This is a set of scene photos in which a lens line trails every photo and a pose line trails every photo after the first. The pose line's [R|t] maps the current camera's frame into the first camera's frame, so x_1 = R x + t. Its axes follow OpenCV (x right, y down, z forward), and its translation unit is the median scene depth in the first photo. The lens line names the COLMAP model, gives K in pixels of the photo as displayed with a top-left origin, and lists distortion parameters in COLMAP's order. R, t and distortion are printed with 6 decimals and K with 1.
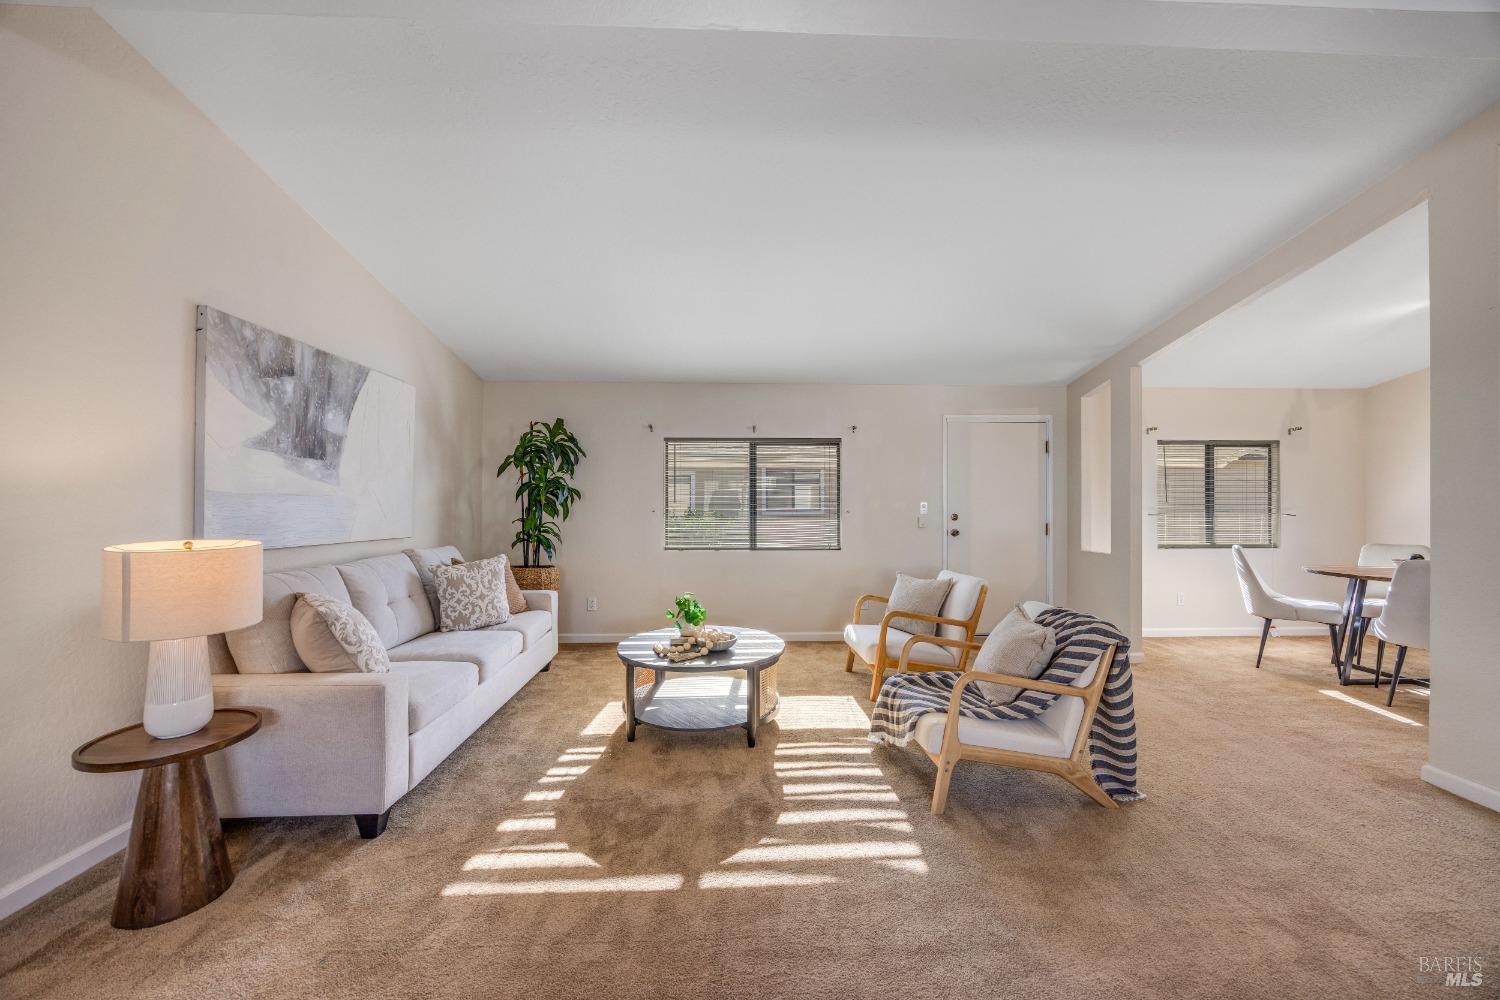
lens RADIAL K [[573.7, 0, 757.2], [0, 573.7, 495.8], [0, 0, 1]] dist [-0.000645, 0.000496]
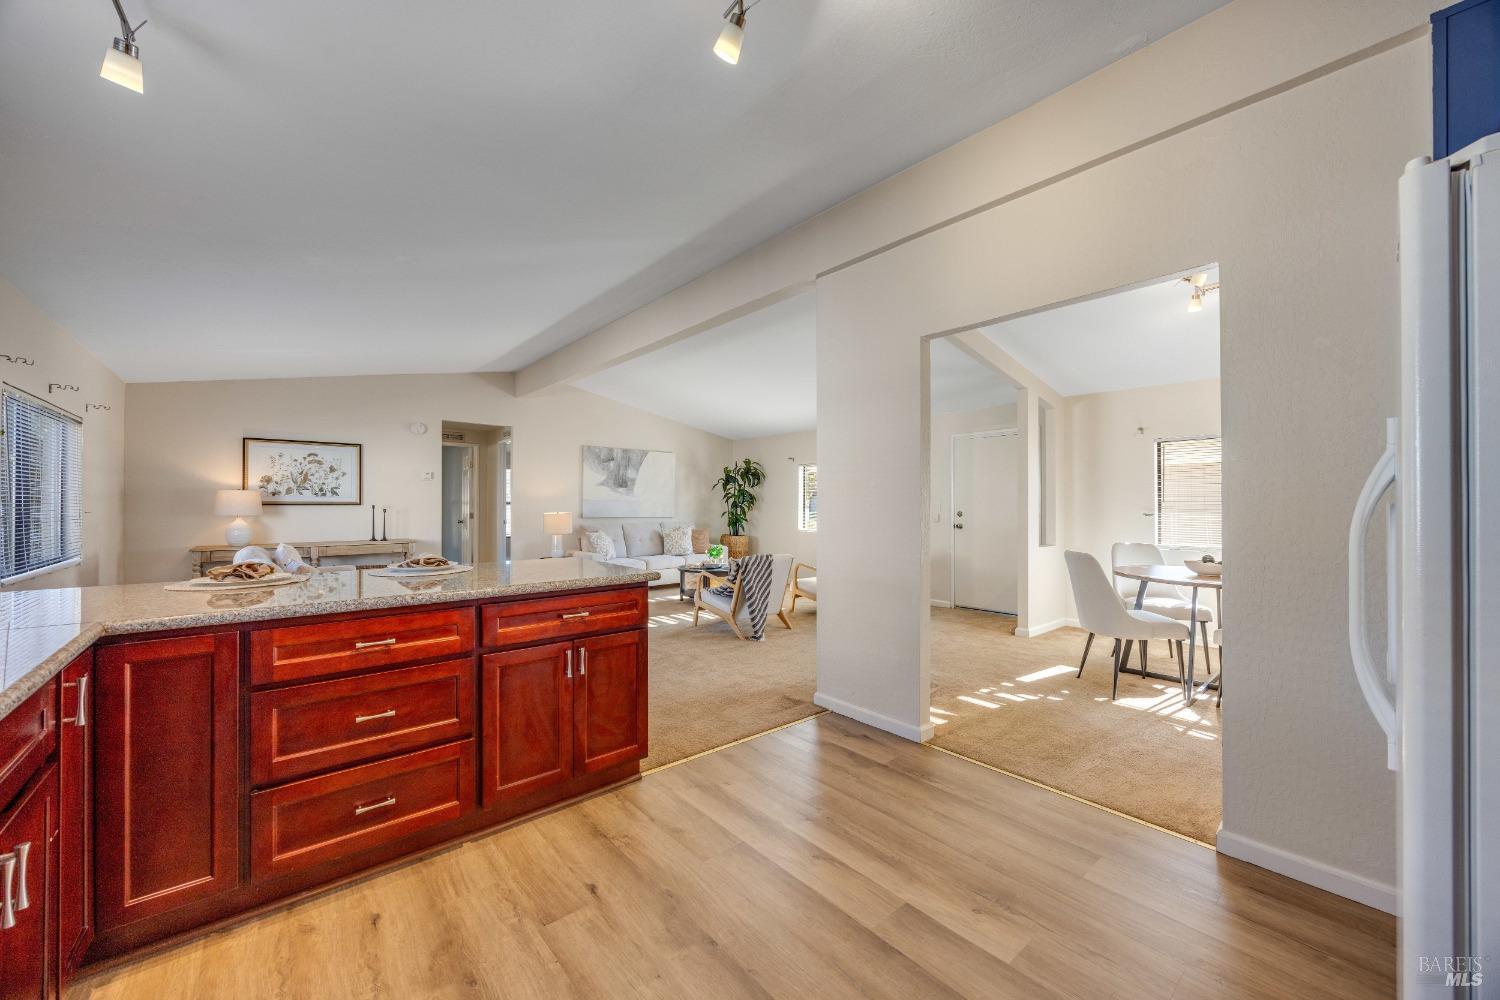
lens RADIAL K [[573.7, 0, 747.7], [0, 573.7, 500.4], [0, 0, 1]] dist [-0.000645, 0.000496]
pose [[0.611856, -0.003038, -0.790964, 1.818881], [0.008900, 0.999956, 0.003043, -0.002663], [0.790919, -0.008901, 0.611856, -0.254906]]
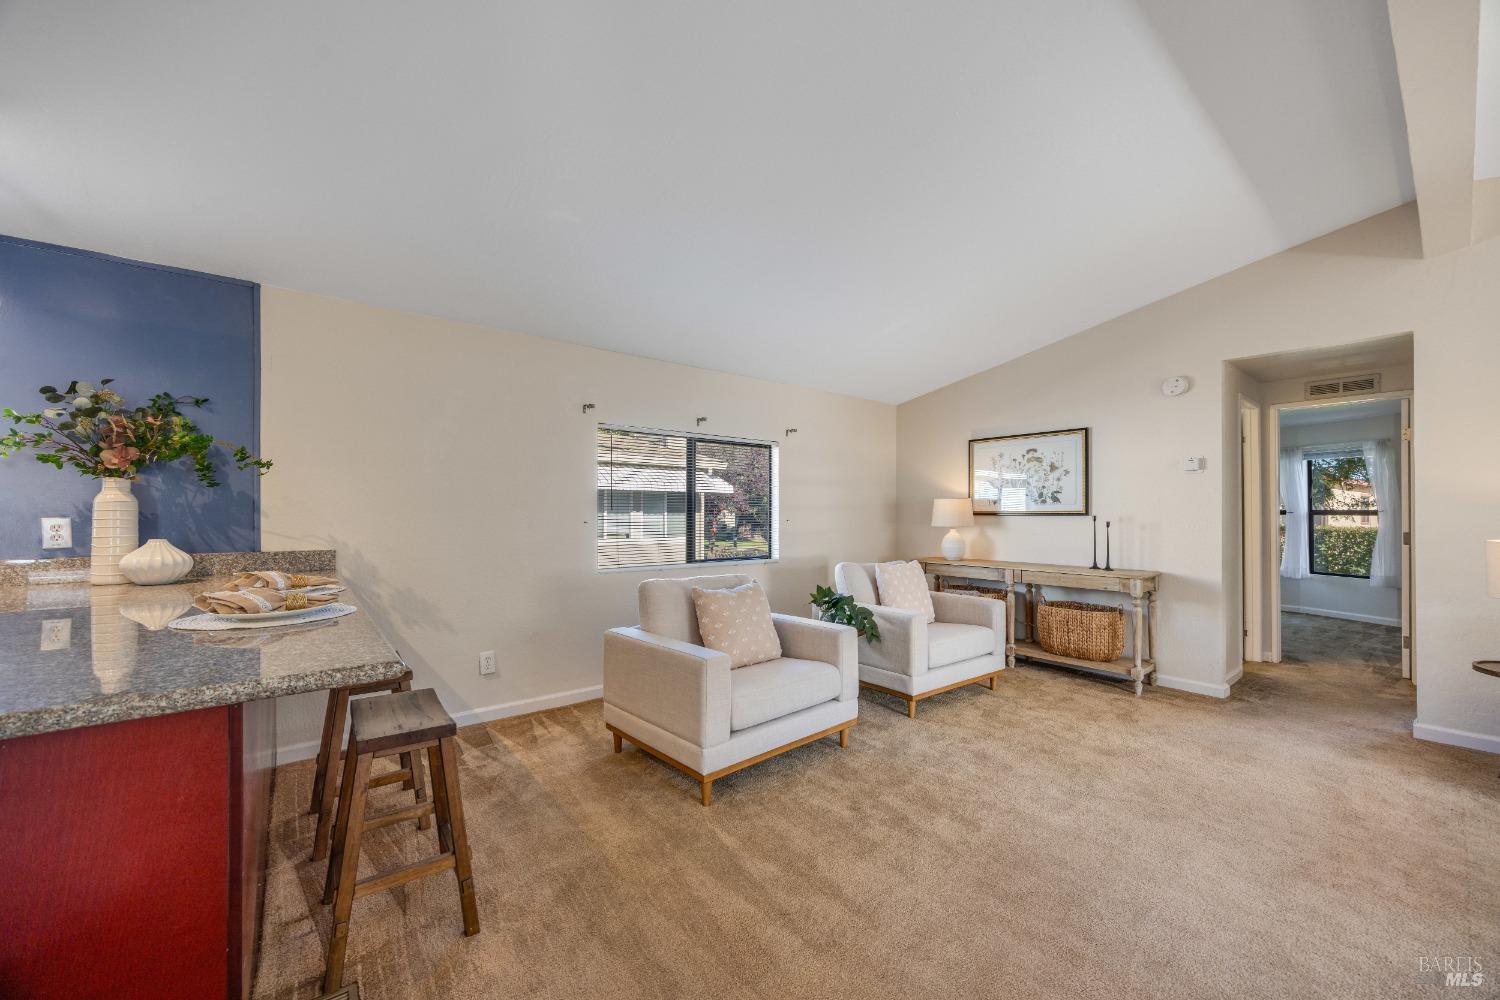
lens RADIAL K [[573.7, 0, 746.9], [0, 573.7, 513.9], [0, 0, 1]] dist [-0.000645, 0.000496]
pose [[-0.807600, -0.000138, -0.589730, 0.845971], [0.006928, 0.999929, -0.009722, 0.012025], [0.589690, -0.011937, -0.807542, 0.572513]]
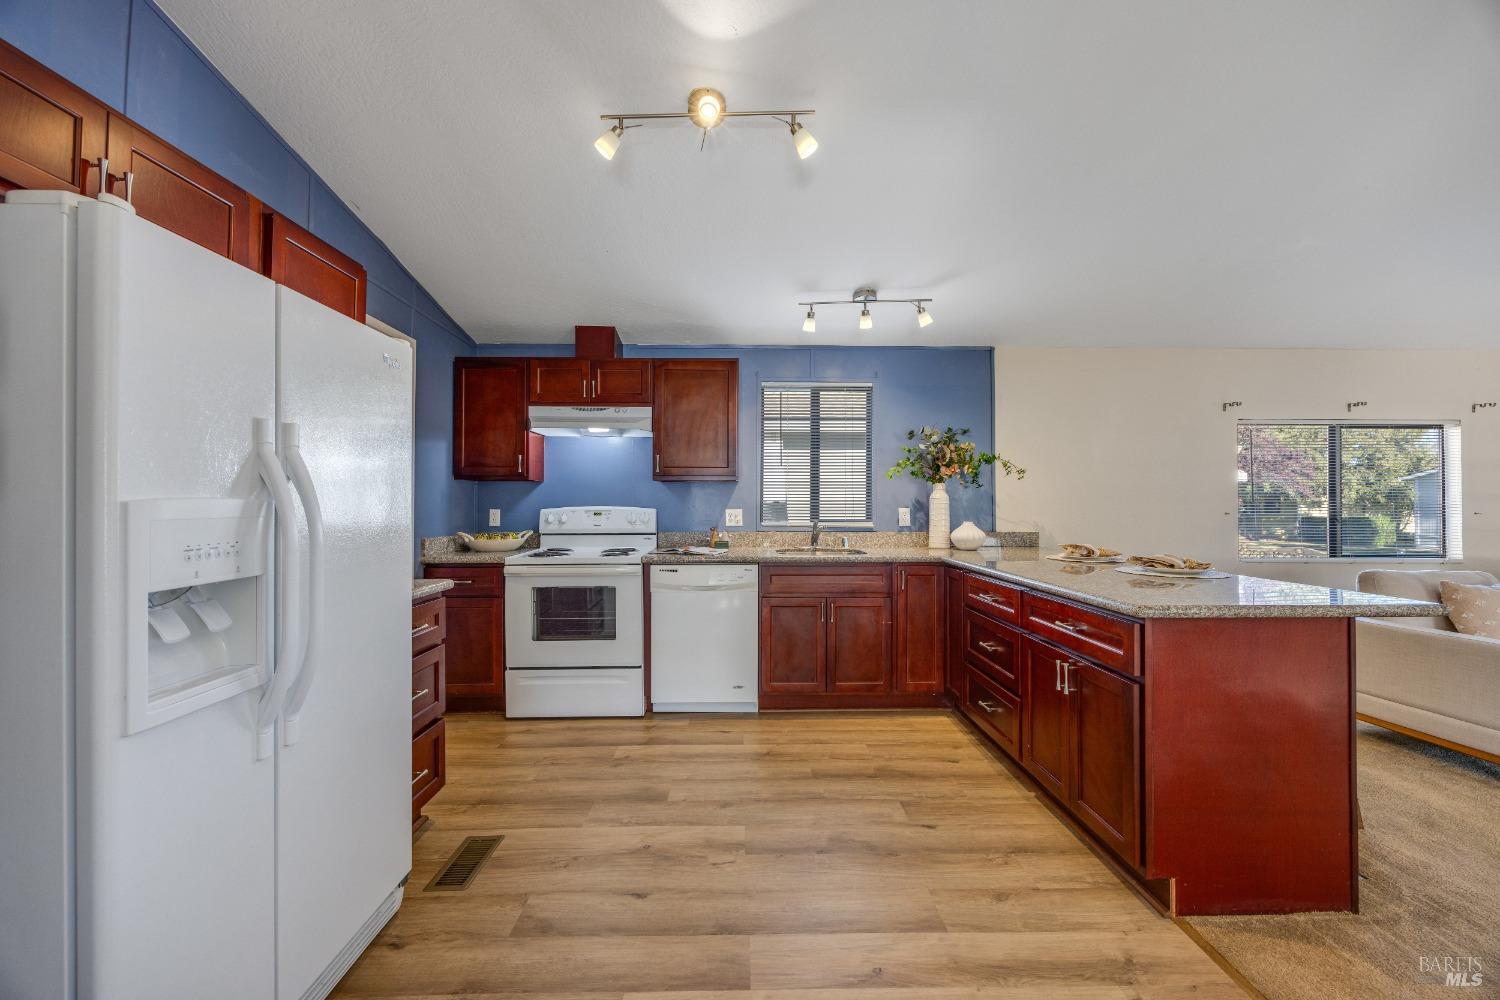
lens RADIAL K [[573.7, 0, 761.0], [0, 573.7, 496.6], [0, 0, 1]] dist [-0.000645, 0.000496]
pose [[-0.999785, -0.000255, 0.020728, 1.438346], [-0.000808, 0.999643, -0.026706, 0.013004], [-0.020713, -0.026717, -0.999428, 0.706801]]
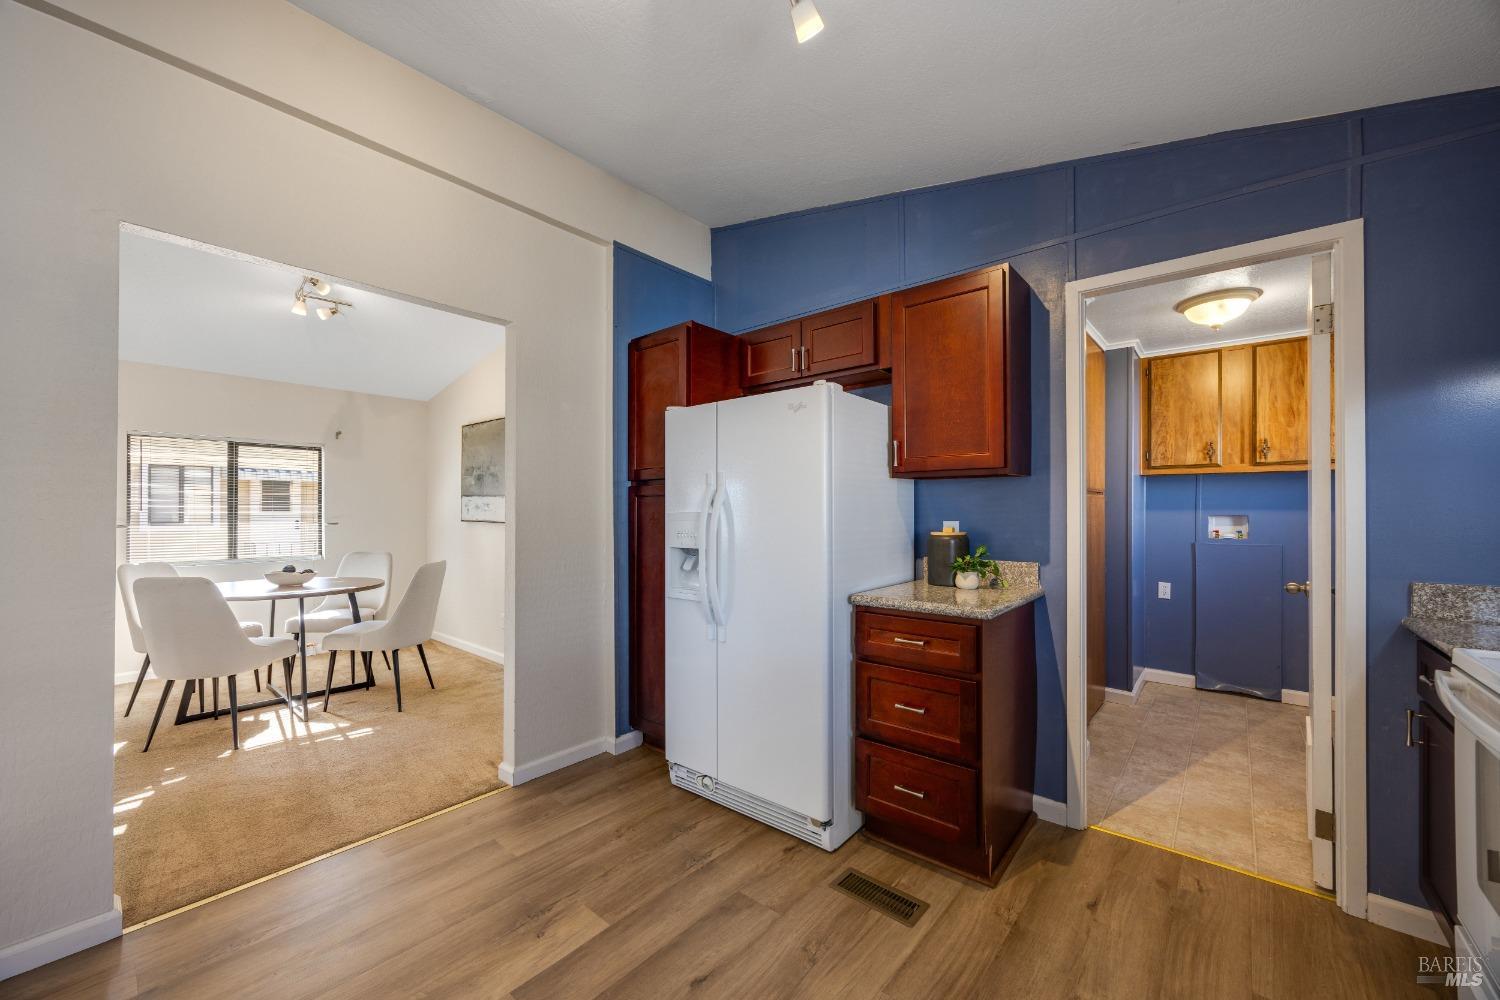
lens RADIAL K [[573.7, 0, 756.1], [0, 573.7, 507.5], [0, 0, 1]] dist [-0.000645, 0.000496]
pose [[0.681444, 0.003764, 0.731860, 1.240380], [-0.012740, 0.999896, 0.006720, -0.013674], [-0.731759, -0.013903, 0.681421, -0.259052]]
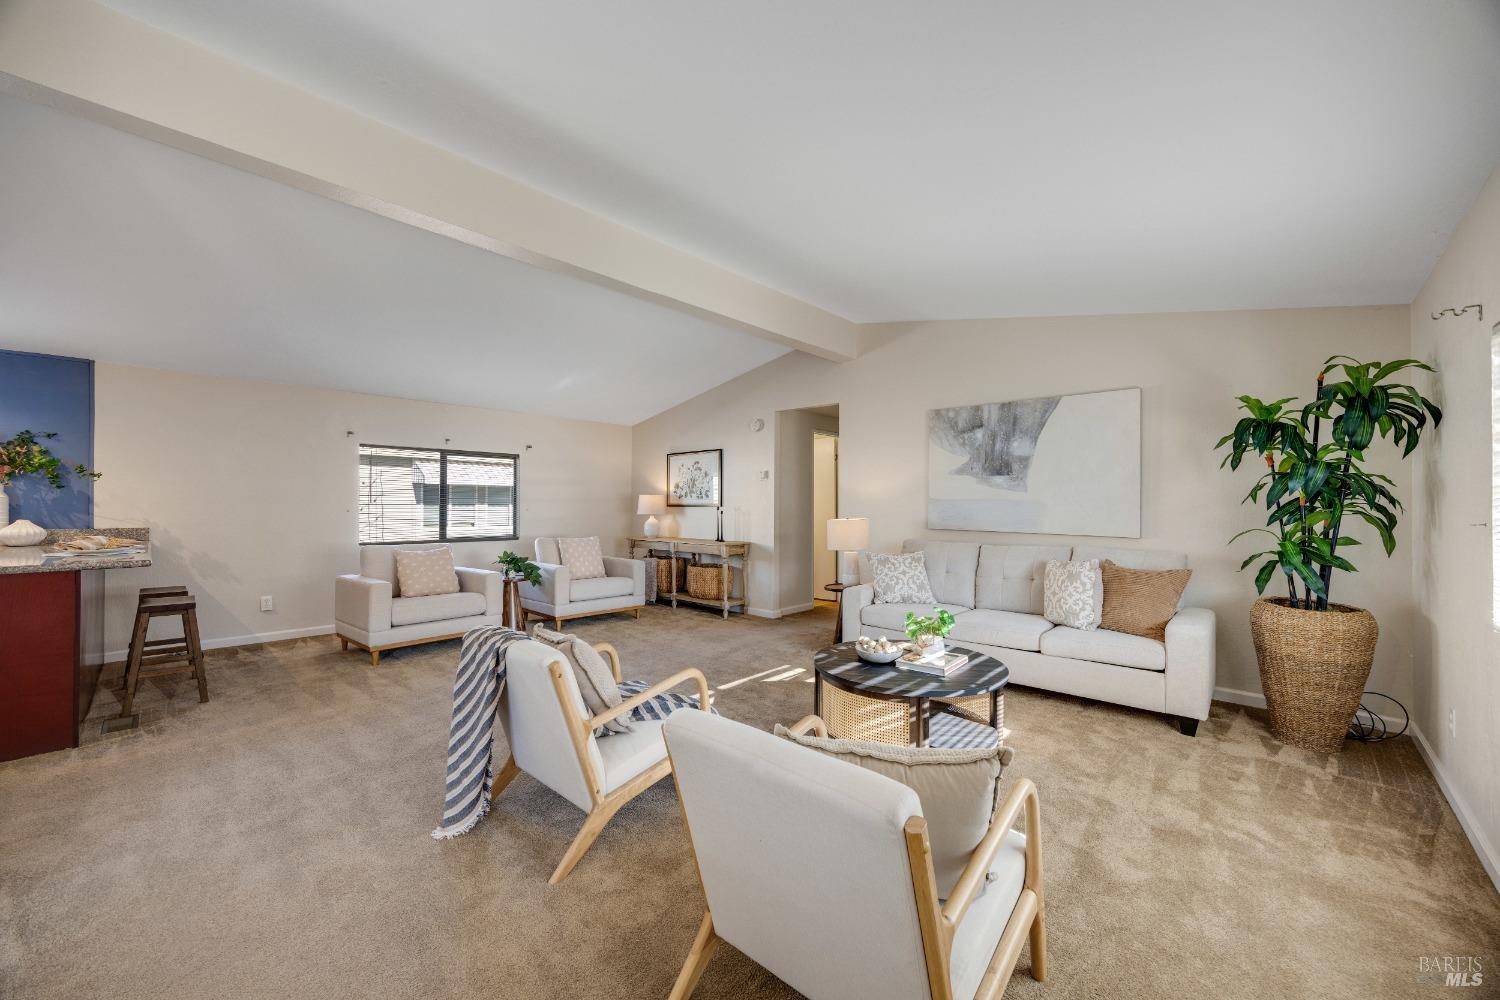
lens RADIAL K [[573.7, 0, 749.1], [0, 573.7, 502.2], [0, 0, 1]] dist [-0.000645, 0.000496]
pose [[-0.716792, -0.005598, -0.697264, 0.756741], [0.007268, 0.999853, -0.015499, 0.025799], [0.697249, -0.016178, -0.716646, 1.570871]]
